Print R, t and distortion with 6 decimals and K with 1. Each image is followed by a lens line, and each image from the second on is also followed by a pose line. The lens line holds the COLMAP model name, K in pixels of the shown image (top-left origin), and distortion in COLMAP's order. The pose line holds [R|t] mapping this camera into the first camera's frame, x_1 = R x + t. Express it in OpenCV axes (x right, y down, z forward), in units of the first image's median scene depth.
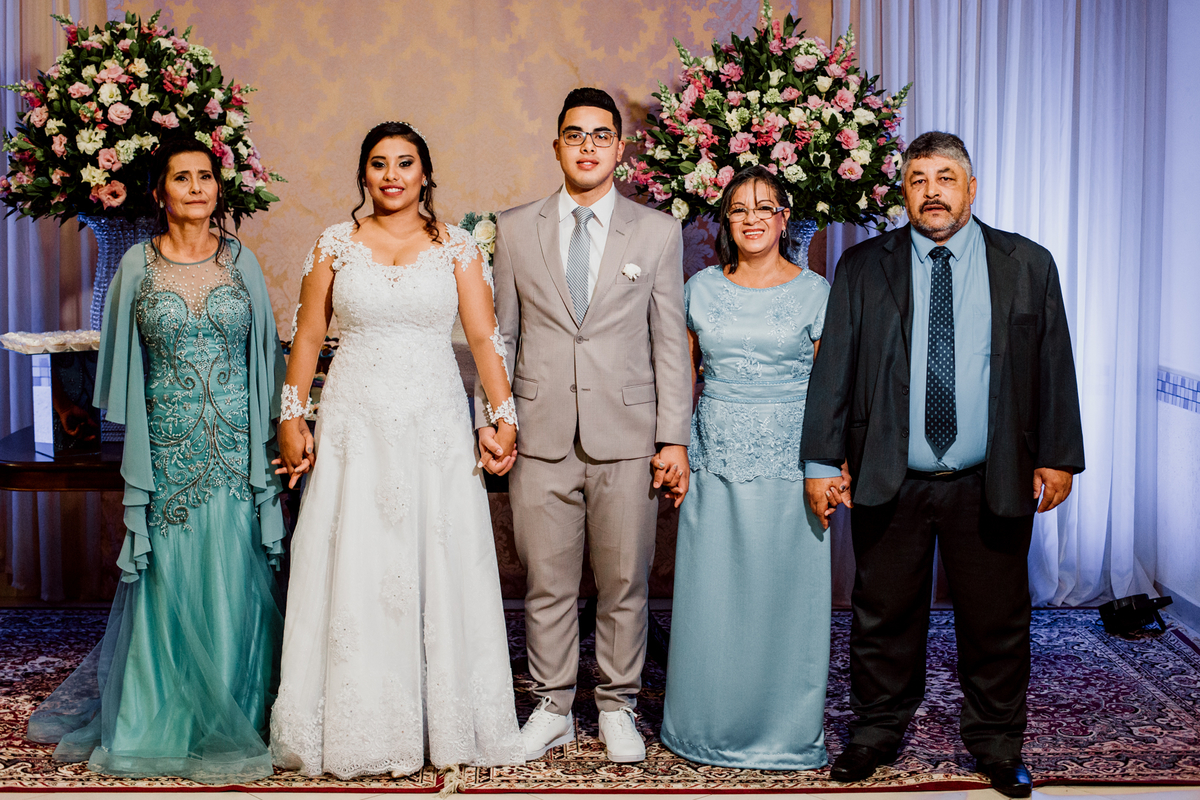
lens RADIAL K [[1905.8, 0, 637.5], [0, 1905.8, 386.2], [0, 0, 1]] dist [-0.144784, 0.096107]
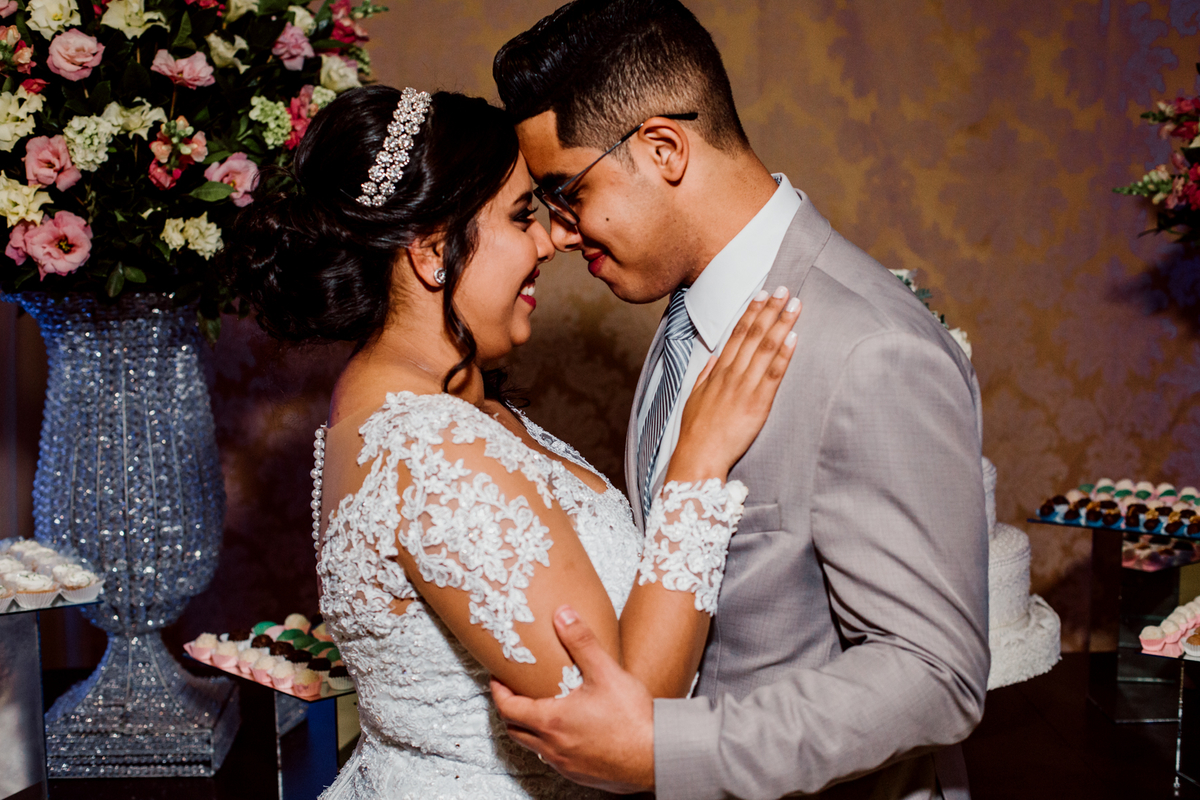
lens RADIAL K [[1820.1, 0, 600.0], [0, 1820.1, 400.0], [0, 0, 1]] dist [-0.161260, 0.192257]
pose [[0.998828, -0.008308, -0.047685, -0.132349], [0.008177, 0.999962, -0.002958, -0.061859], [0.047708, 0.002564, 0.998858, 0.576793]]
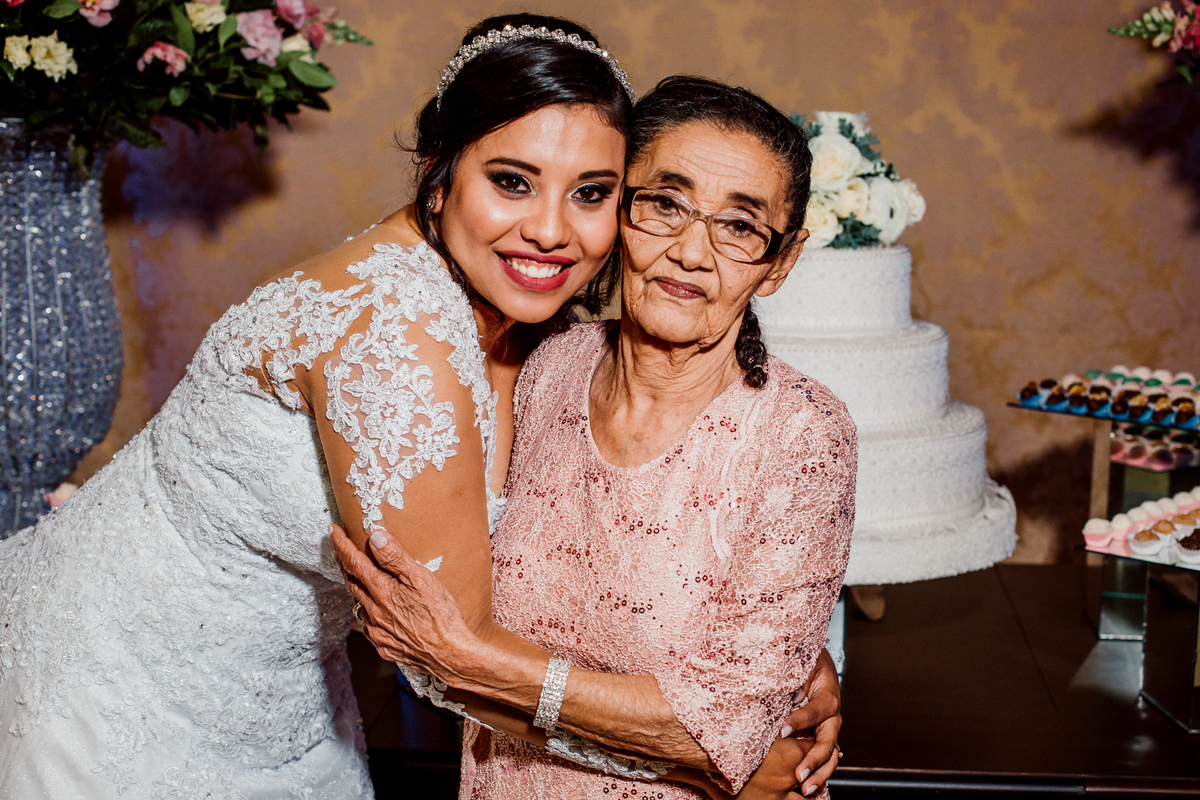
lens RADIAL K [[2031.4, 0, 600.0], [0, 2031.4, 400.0], [0, 0, 1]] dist [-0.167981, 0.164947]
pose [[0.986458, 0.027221, -0.161741, -0.058405], [-0.021565, 0.999096, 0.036625, -0.046499], [0.162592, -0.032641, 0.986153, 0.577912]]
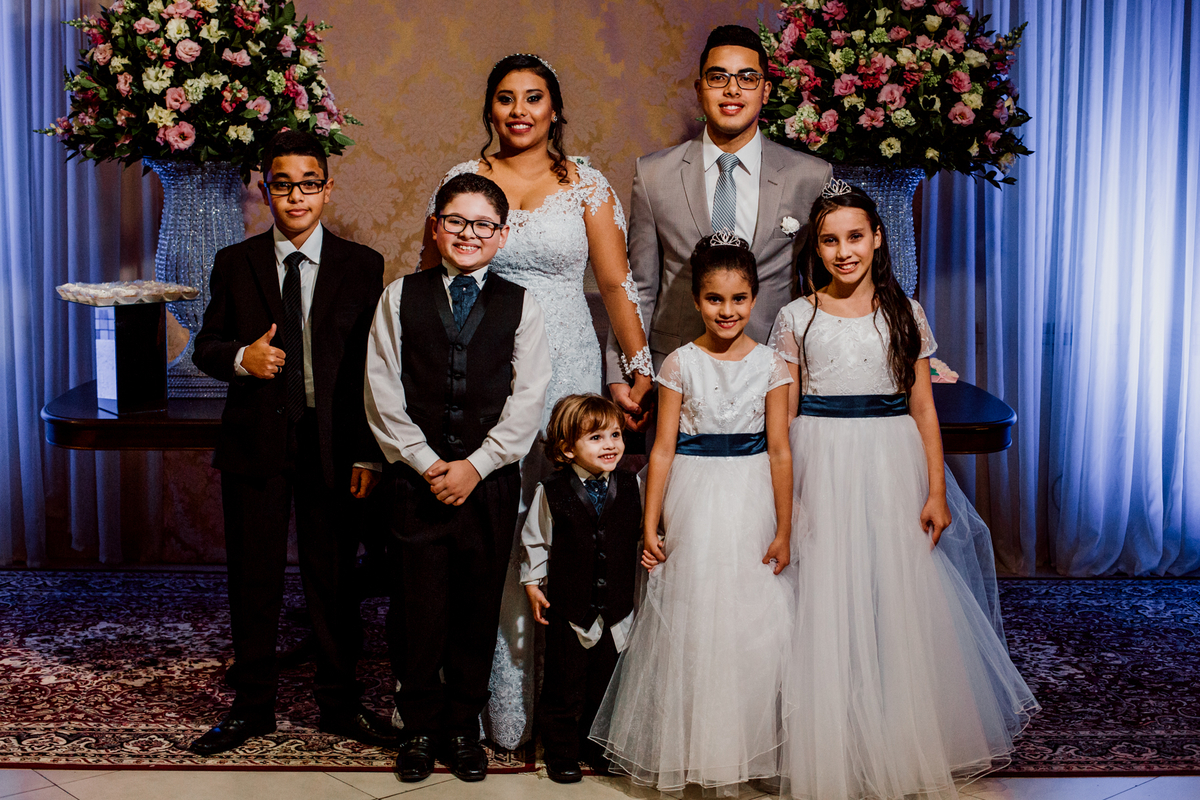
lens RADIAL K [[1905.8, 0, 637.5], [0, 1905.8, 386.2], [0, 0, 1]] dist [-0.144784, 0.096107]
pose [[0.999726, 0.006666, -0.022450, -0.026633], [-0.006150, 0.999717, 0.022970, 0.000215], [0.022597, -0.022826, 0.999484, 0.055158]]
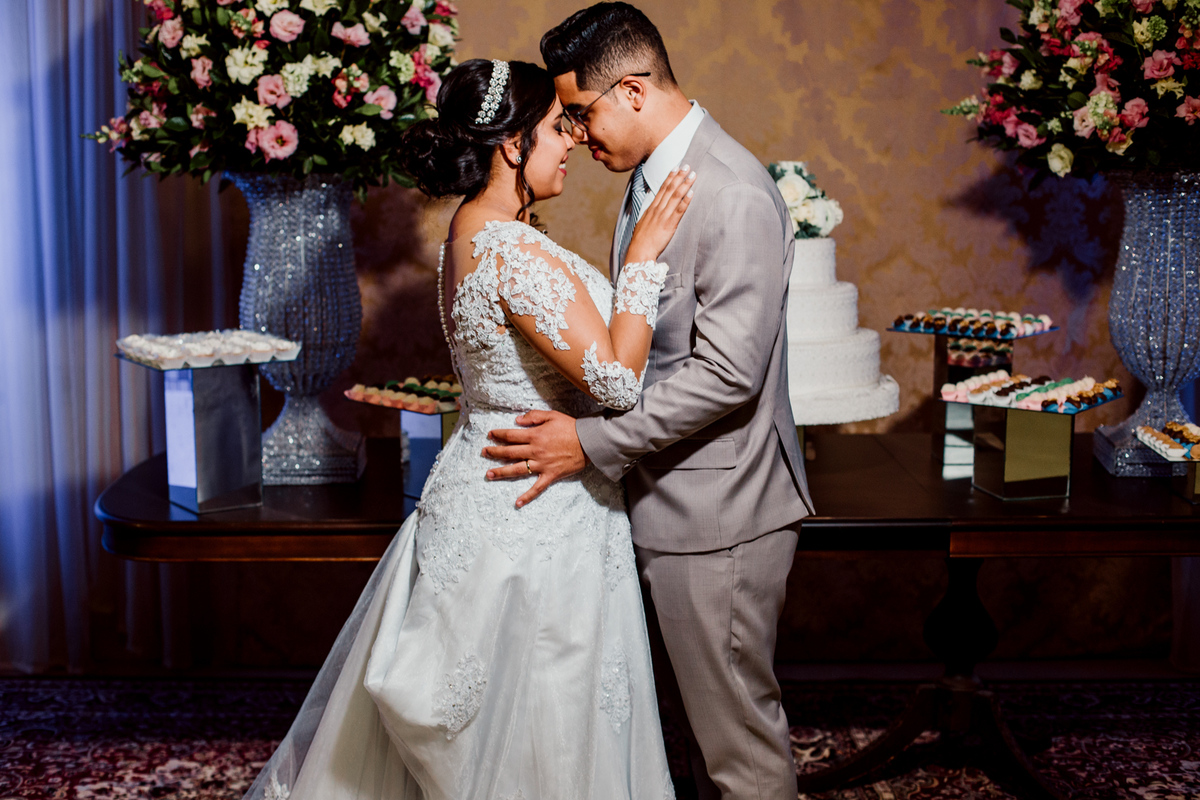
lens RADIAL K [[1883.7, 0, 582.8], [0, 1883.7, 399.0], [0, 0, 1]] dist [-0.161831, 0.183867]
pose [[0.998105, -0.001324, -0.061515, -0.117319], [0.003268, 0.999498, 0.031520, -0.026021], [0.061442, -0.031661, 0.997608, 0.294619]]
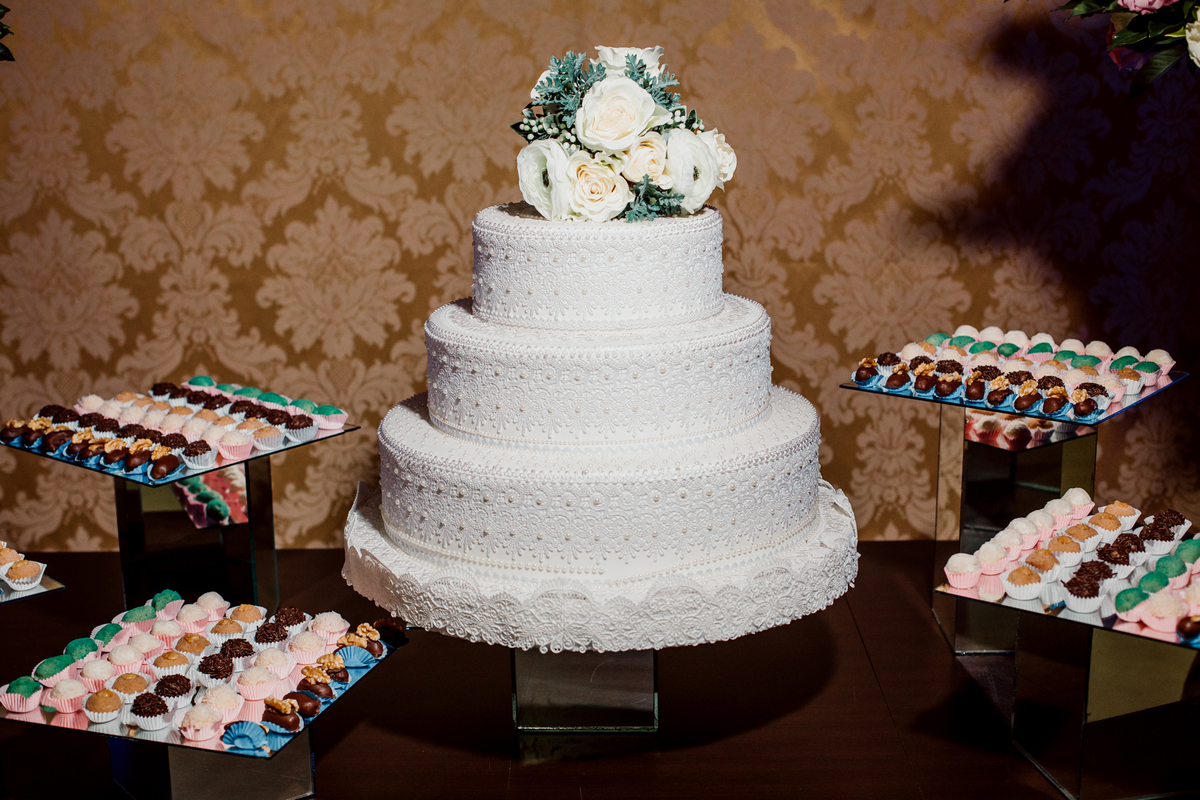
lens RADIAL K [[1820.1, 0, 600.0], [0, 1820.1, 400.0], [0, 0, 1]] dist [-0.161260, 0.192257]
pose [[0.996956, -0.004243, -0.077854, -0.060230], [0.013144, 0.993374, 0.114175, -0.069472], [0.076854, -0.114851, 0.990405, 0.703465]]
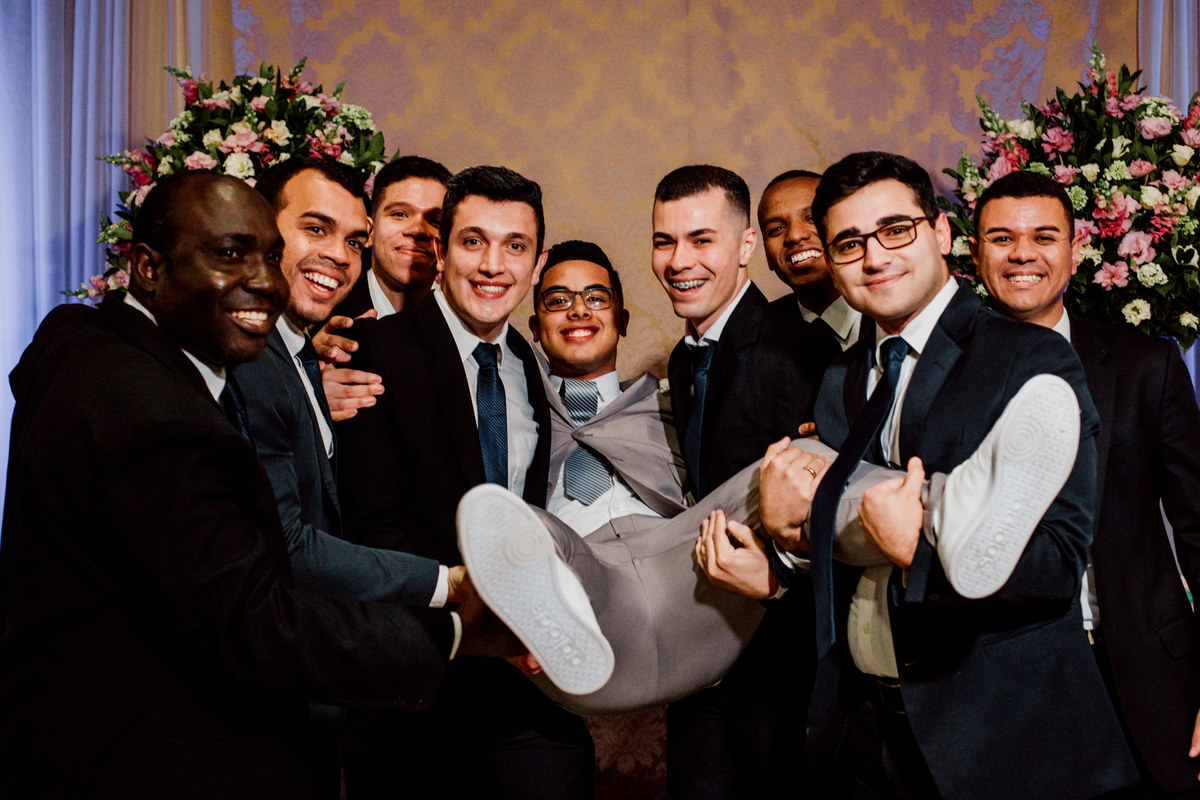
lens RADIAL K [[1883.7, 0, 582.8], [0, 1883.7, 399.0], [0, 0, 1]] dist [-0.161831, 0.183867]
pose [[0.996063, 0.004592, -0.088532, -0.073699], [-0.008489, 0.999009, -0.043686, -0.029635], [0.088243, 0.044266, 0.995115, 0.259516]]
